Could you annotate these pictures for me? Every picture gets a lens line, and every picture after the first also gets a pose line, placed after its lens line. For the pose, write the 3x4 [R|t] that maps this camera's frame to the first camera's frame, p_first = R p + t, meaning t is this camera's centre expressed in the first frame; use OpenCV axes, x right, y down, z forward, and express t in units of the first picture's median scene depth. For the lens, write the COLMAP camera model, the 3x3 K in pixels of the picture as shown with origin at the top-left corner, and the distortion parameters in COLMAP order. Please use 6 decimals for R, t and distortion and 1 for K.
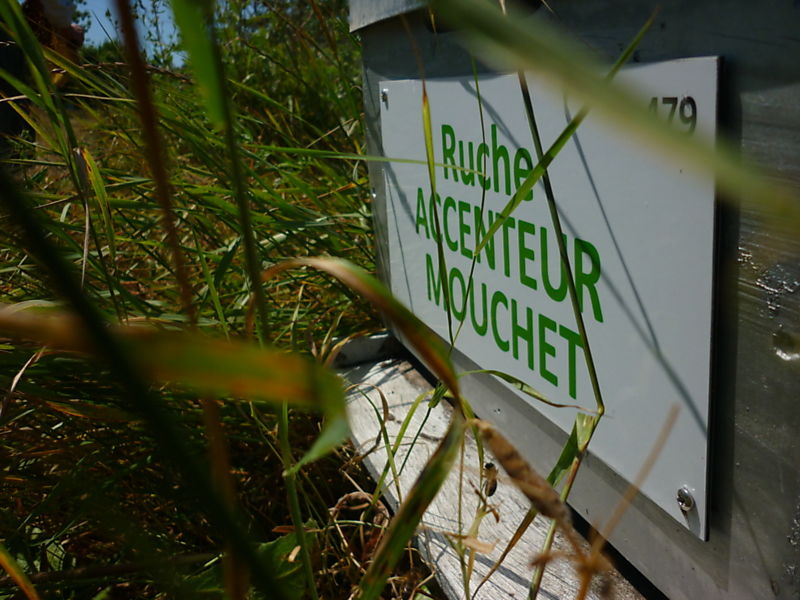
lens RADIAL K [[783.5, 0, 400.0], [0, 783.5, 300.0], [0, 0, 1]] dist [-0.071714, 0.001892]
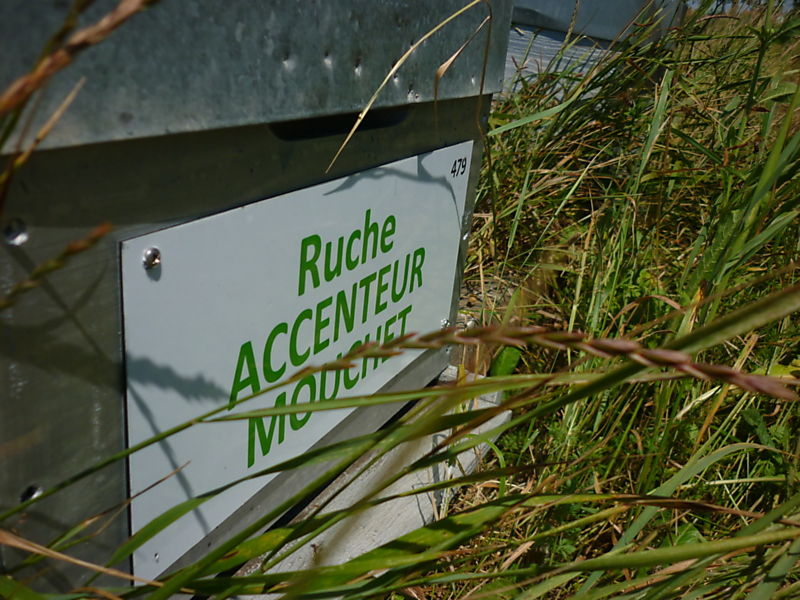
lens RADIAL K [[788.1, 0, 401.8], [0, 788.1, 295.2], [0, 0, 1]] dist [-0.066100, 0.014429]
pose [[-0.731790, -0.240601, 0.637648, -0.719140], [0.134035, 0.866532, 0.480788, -0.683582], [-0.668220, 0.437303, -0.601870, 1.741950]]
